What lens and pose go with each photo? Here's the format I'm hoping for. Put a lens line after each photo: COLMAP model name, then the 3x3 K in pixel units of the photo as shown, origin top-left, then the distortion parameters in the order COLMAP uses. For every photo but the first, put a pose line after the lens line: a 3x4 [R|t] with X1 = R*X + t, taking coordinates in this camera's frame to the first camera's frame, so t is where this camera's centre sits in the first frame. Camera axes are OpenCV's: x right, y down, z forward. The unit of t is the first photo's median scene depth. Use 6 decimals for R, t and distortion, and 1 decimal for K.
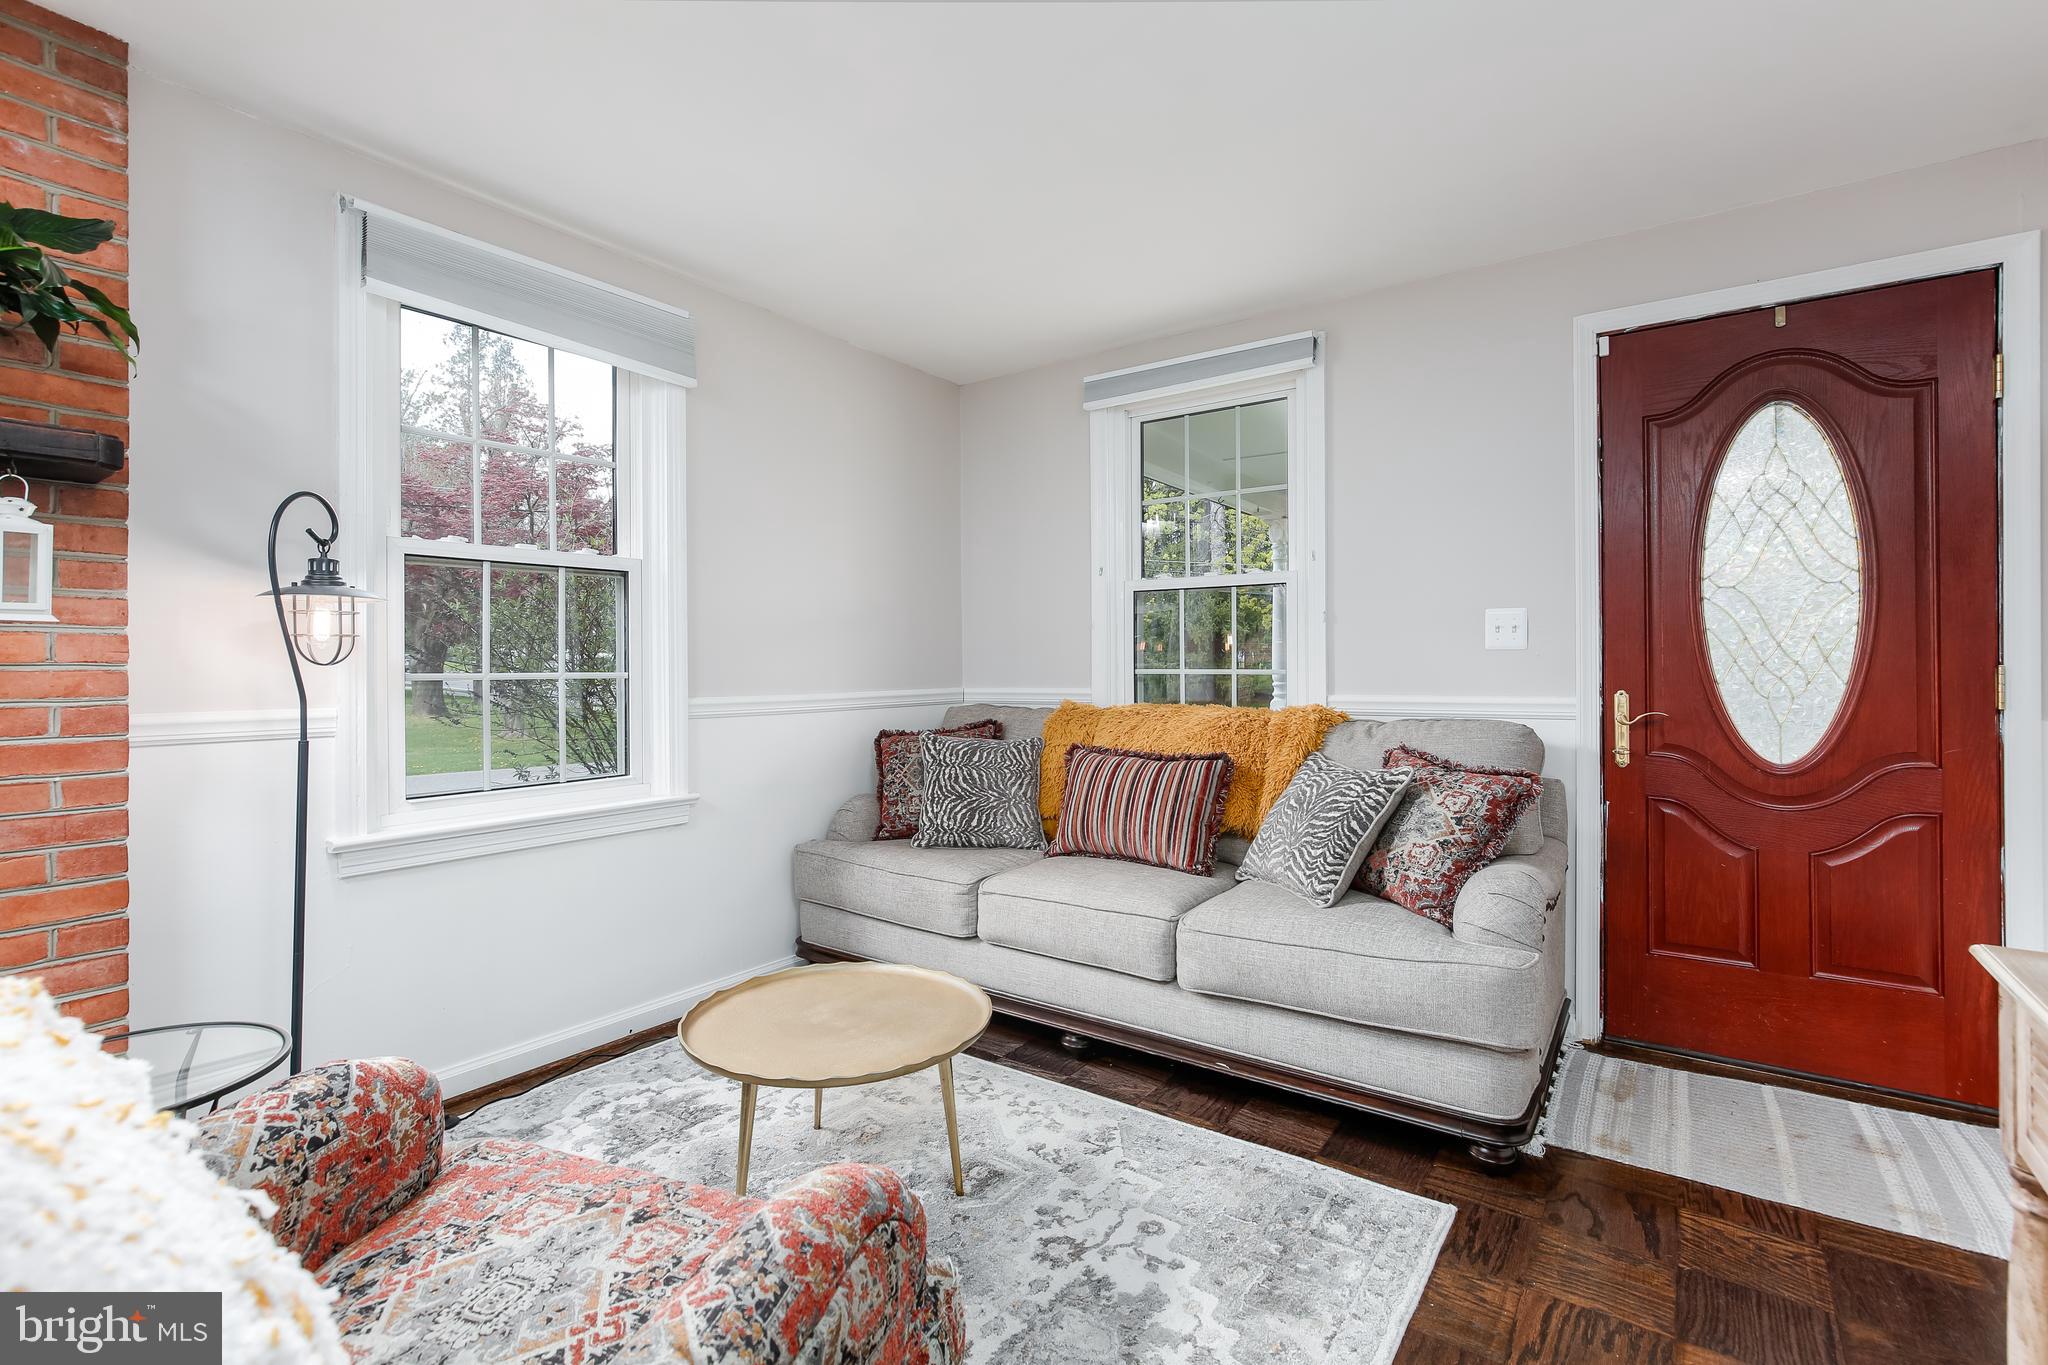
lens RADIAL K [[919.6, 0, 1034.5], [0, 919.6, 664.1], [0, 0, 1]] dist [-0.005642, -0.000450]
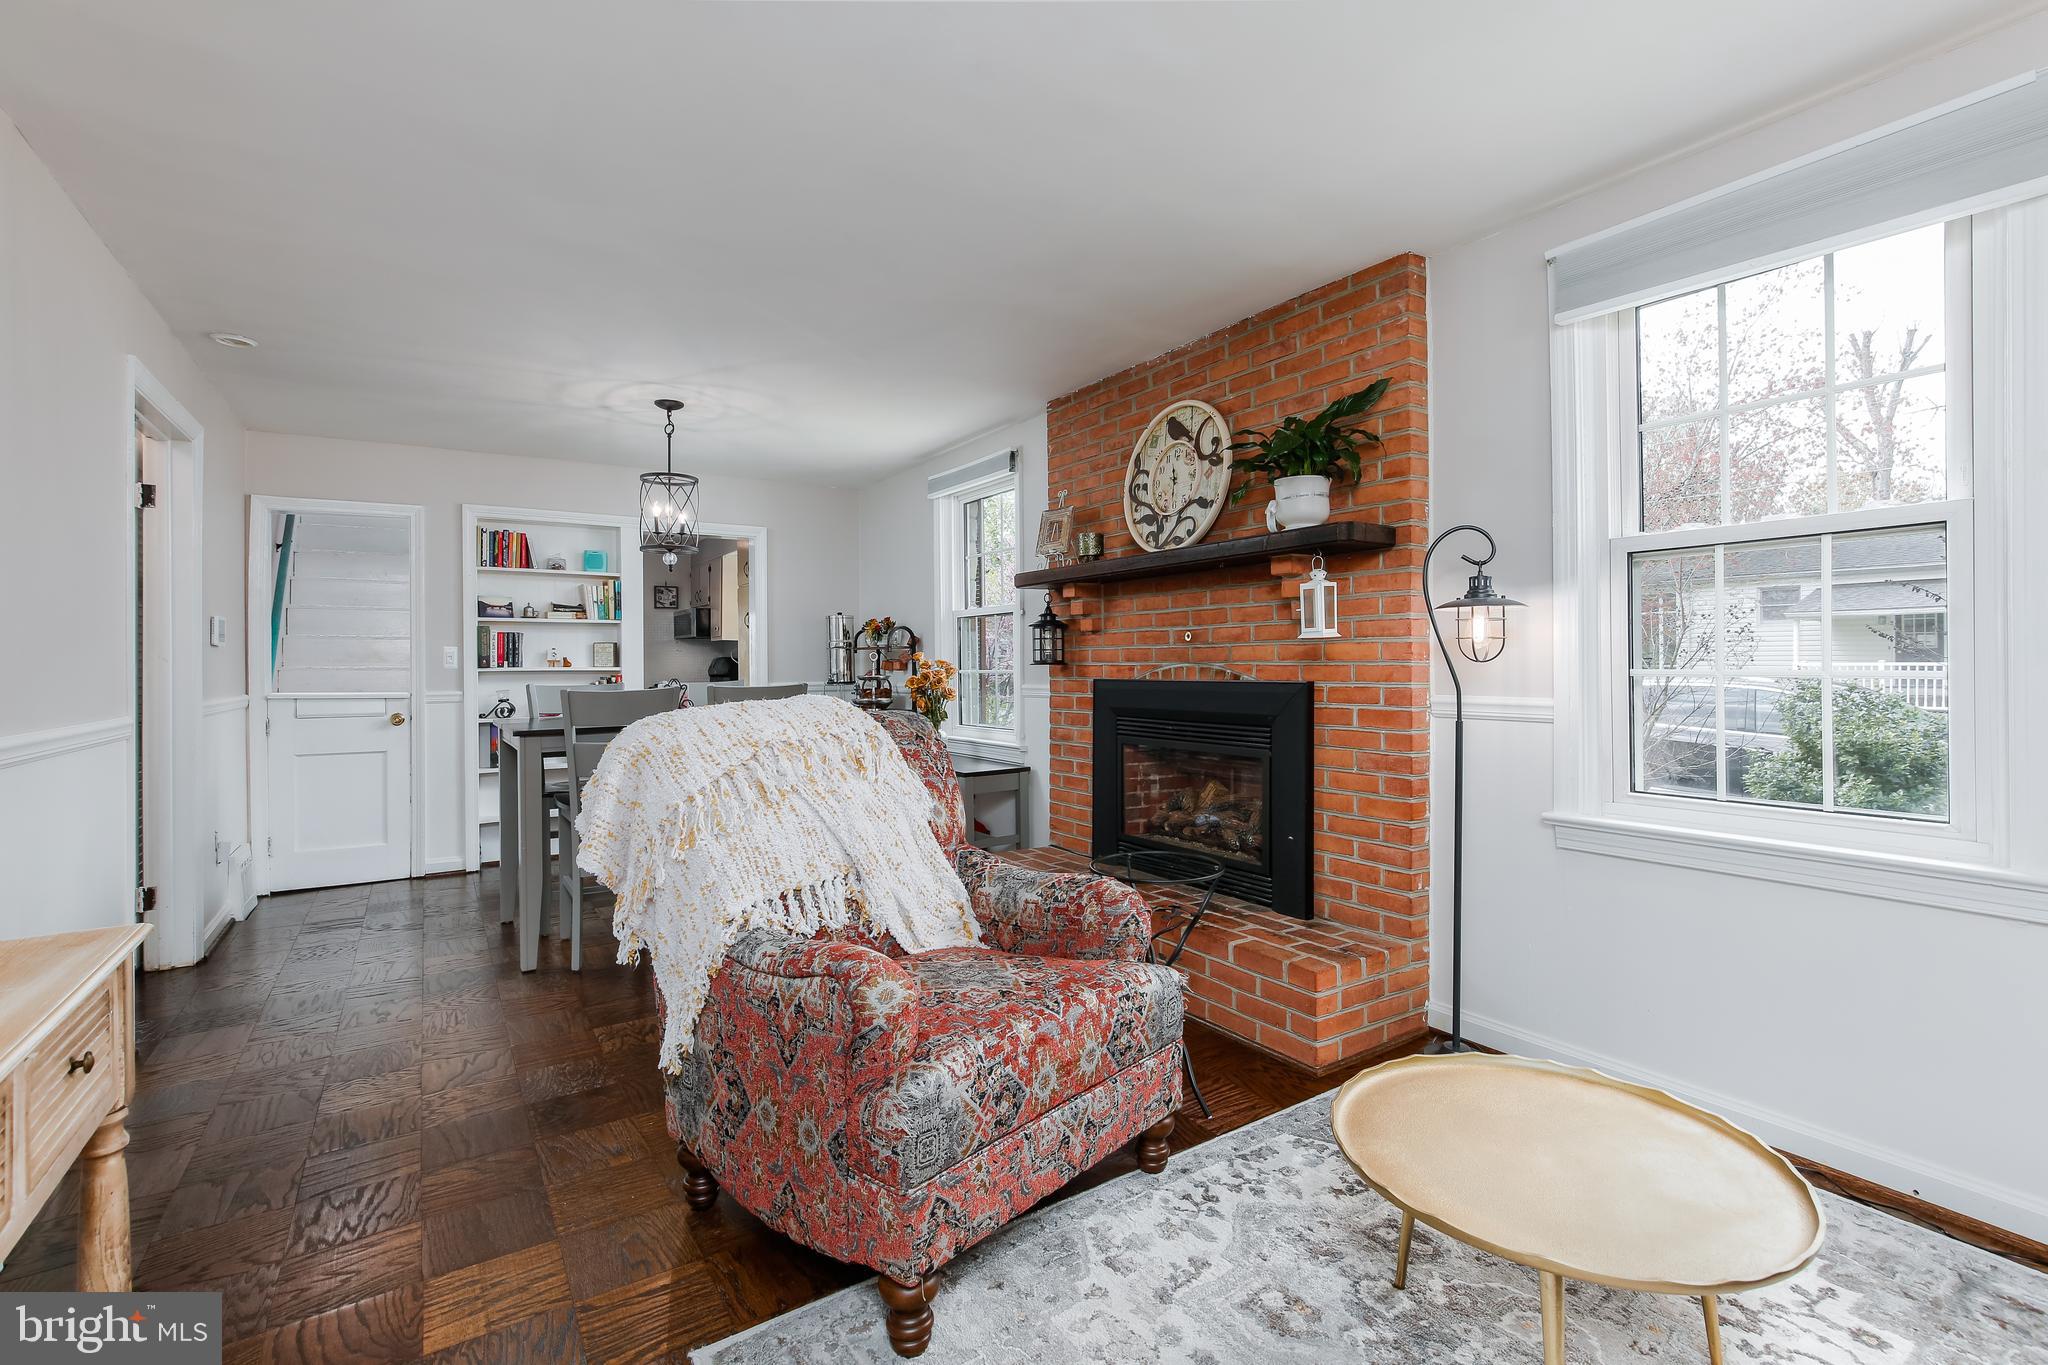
lens RADIAL K [[929.1, 0, 1033.9], [0, 929.1, 661.8], [0, 0, 1]] dist [-0.012140, -0.000217]
pose [[-0.356061, 0.004675, -0.934451, 0.500818], [0.009252, 0.999956, 0.001478, -0.005471], [0.934417, -0.008119, -0.356089, 0.722055]]
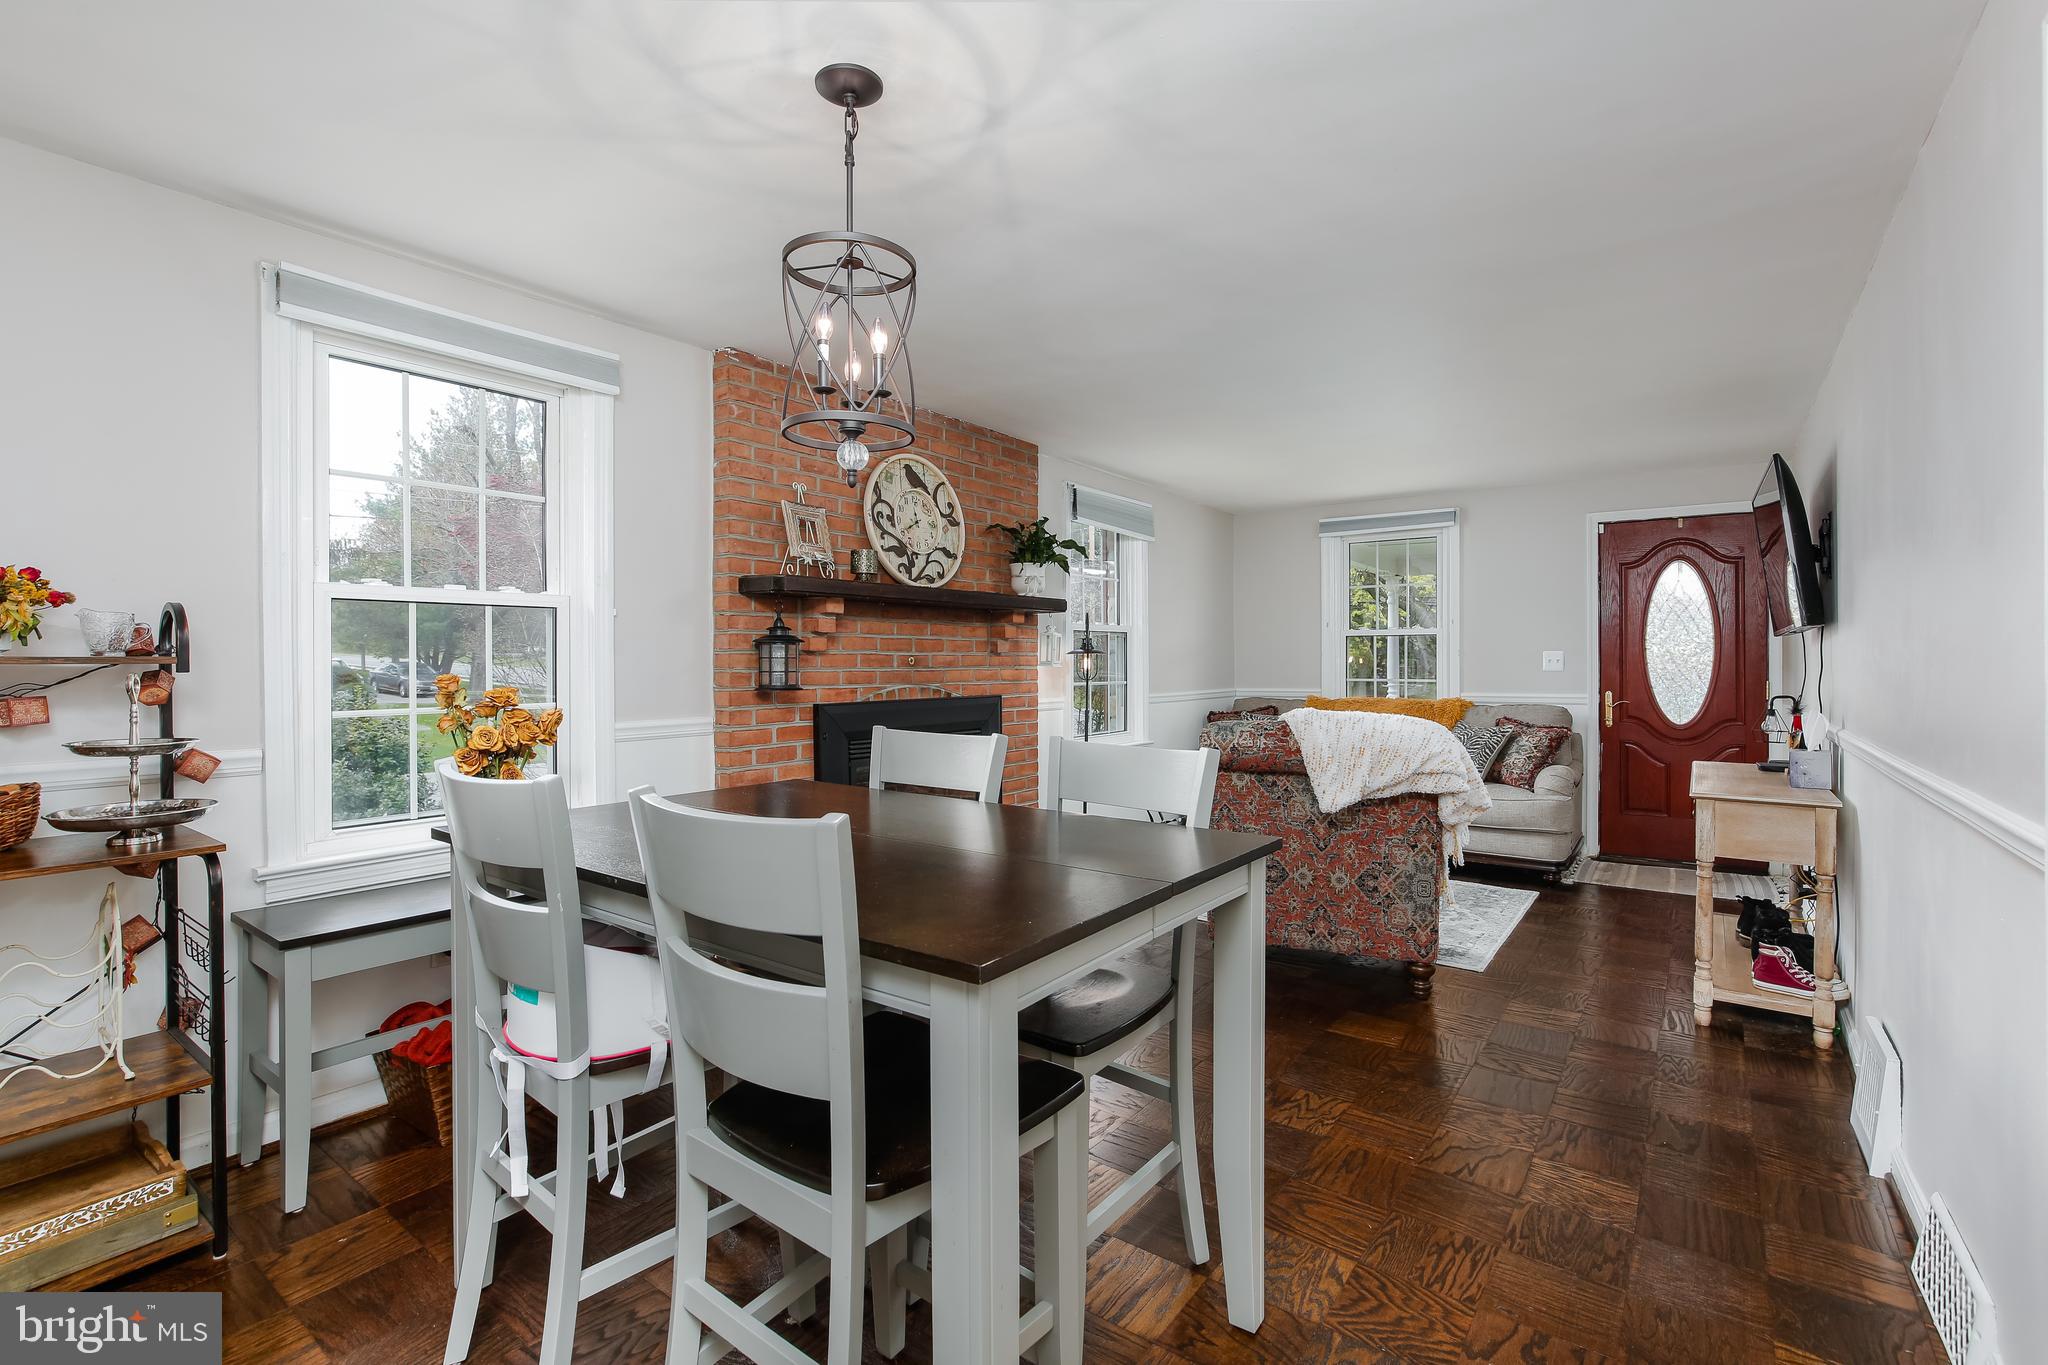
lens RADIAL K [[919.6, 0, 1034.5], [0, 919.6, 664.1], [0, 0, 1]] dist [-0.005642, -0.000450]
pose [[0.999910, 0.002153, -0.013226, -0.729279], [-0.002113, 0.999993, 0.003034, -0.041264], [0.013232, -0.003006, 0.999908, -1.257837]]
